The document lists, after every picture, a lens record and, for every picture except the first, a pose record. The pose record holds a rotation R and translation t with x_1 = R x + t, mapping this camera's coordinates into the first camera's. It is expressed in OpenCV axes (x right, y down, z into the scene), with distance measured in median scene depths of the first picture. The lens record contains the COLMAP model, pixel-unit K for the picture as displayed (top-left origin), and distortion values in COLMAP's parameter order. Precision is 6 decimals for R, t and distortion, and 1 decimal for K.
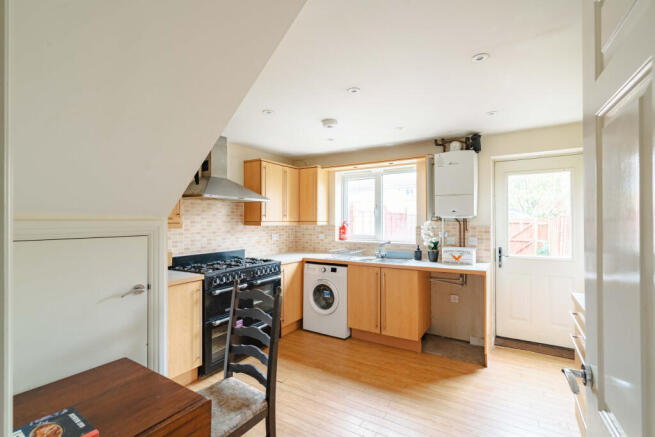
lens RADIAL K [[296.4, 0, 324.2], [0, 296.4, 221.4], [0, 0, 1]] dist [0.001195, 0.000845]
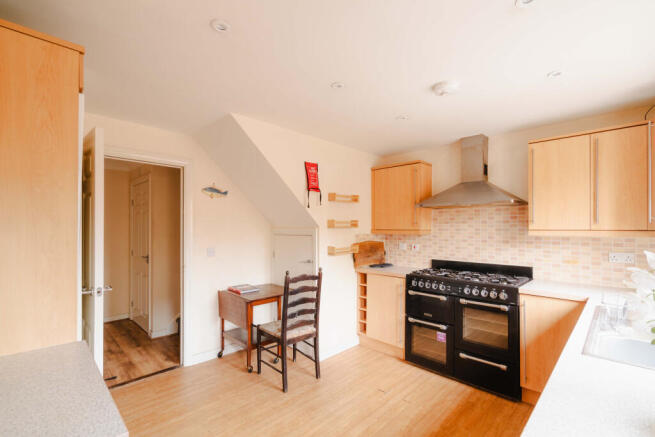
lens RADIAL K [[296.4, 0, 324.2], [0, 296.4, 221.4], [0, 0, 1]] dist [0.001195, 0.000845]
pose [[-0.202885, -0.018448, -0.979029, 0.650659], [-0.003046, 0.999830, -0.018208, -0.005827], [0.979198, -0.000712, -0.202907, 0.730578]]
